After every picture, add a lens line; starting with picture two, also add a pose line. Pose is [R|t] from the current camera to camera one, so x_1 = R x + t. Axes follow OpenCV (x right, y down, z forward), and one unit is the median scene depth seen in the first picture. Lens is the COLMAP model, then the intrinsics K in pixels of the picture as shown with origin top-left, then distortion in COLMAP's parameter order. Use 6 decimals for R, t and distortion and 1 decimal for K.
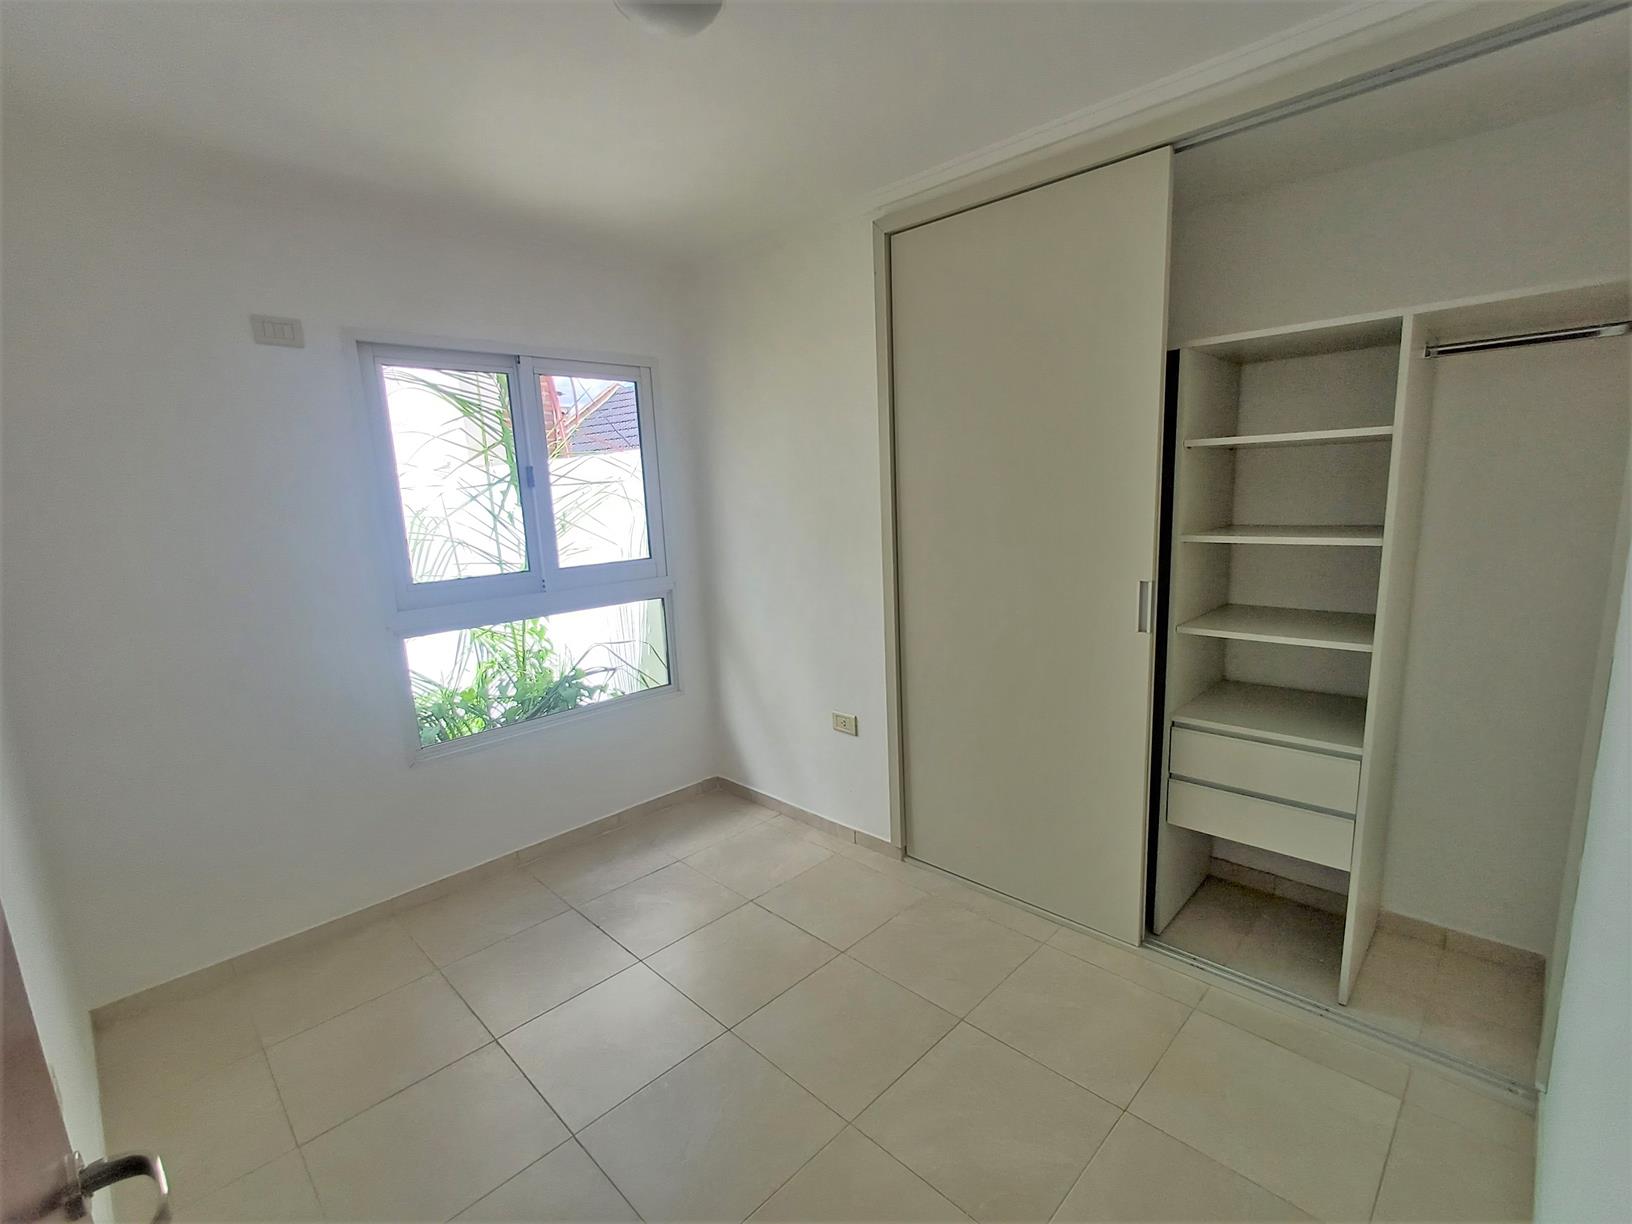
lens RADIAL K [[735.8, 0, 832.4], [0, 735.8, 624.2], [0, 0, 1]] dist [-0.001541, 0.000236]
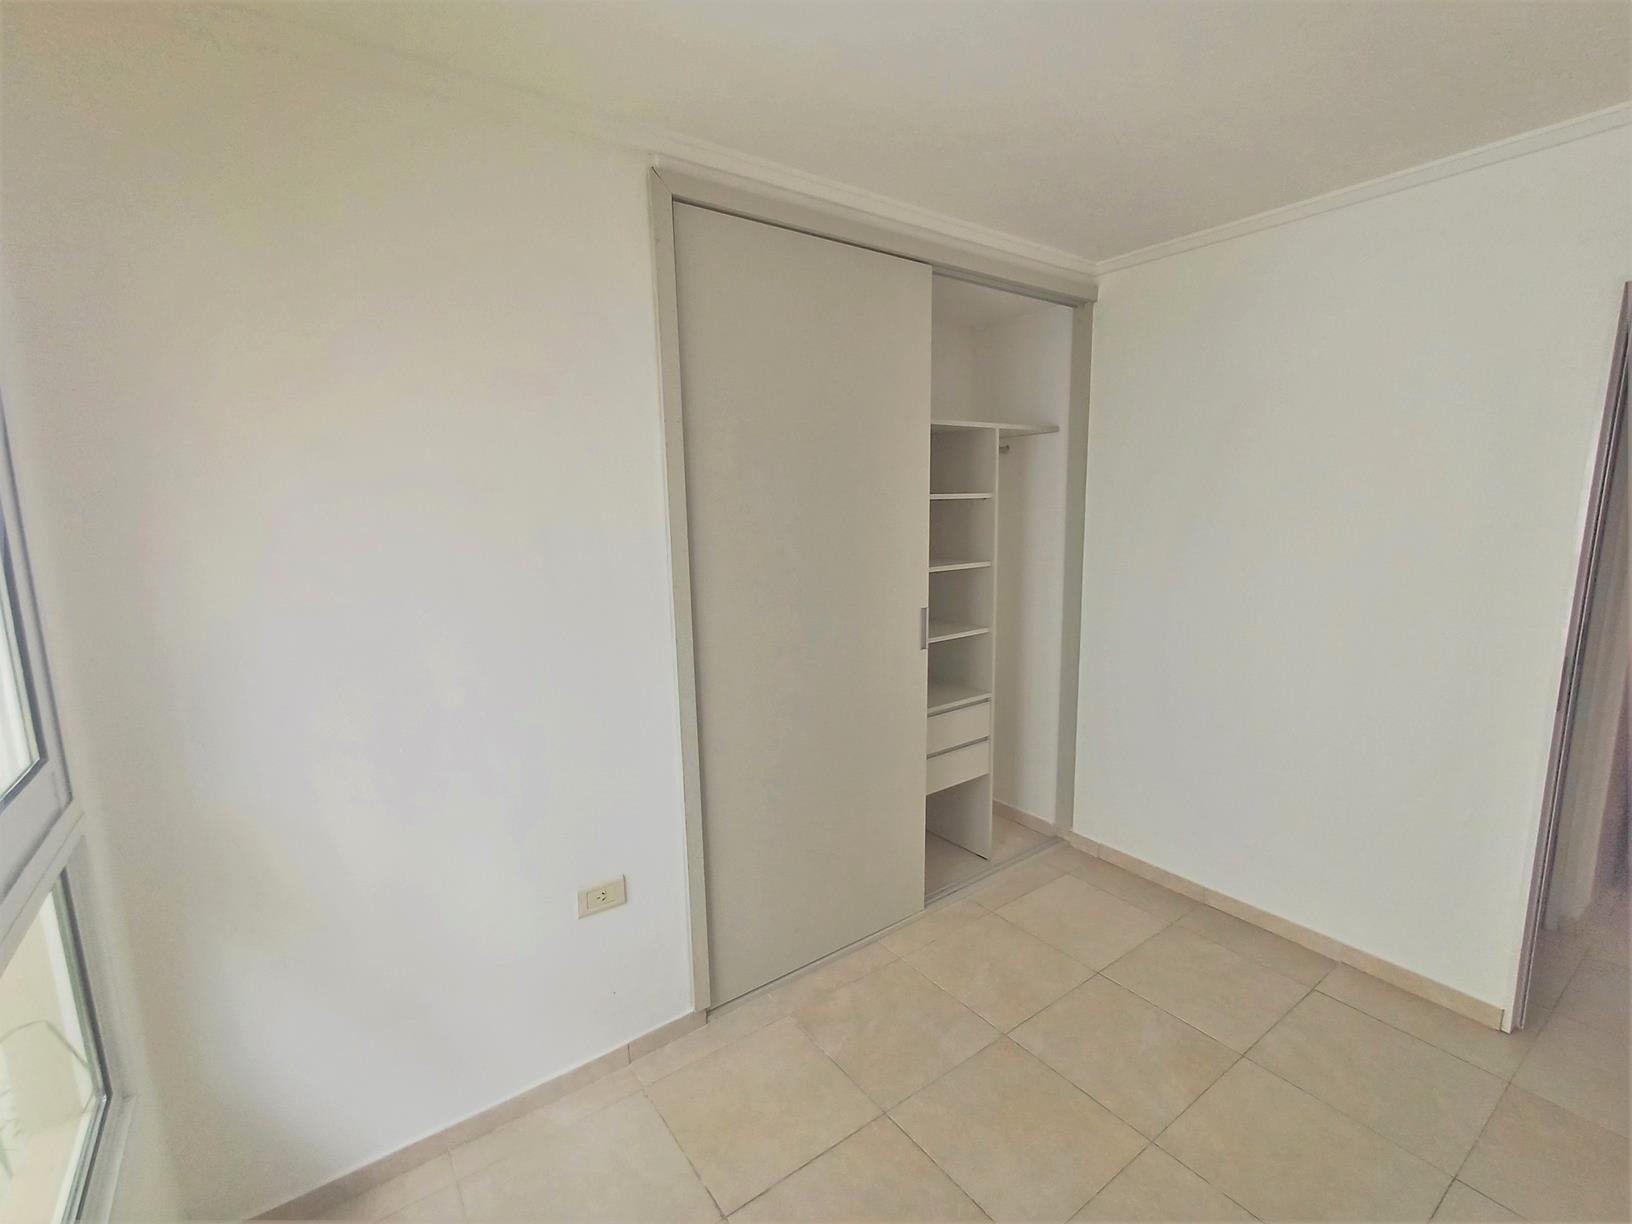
lens RADIAL K [[735.8, 0, 832.4], [0, 735.8, 624.2], [0, 0, 1]] dist [-0.001541, 0.000236]
pose [[0.162602, -0.130485, 0.978026, -0.679745], [0.190893, 0.976650, 0.098565, -0.154826], [-0.968050, 0.170671, 0.183714, 0.788165]]
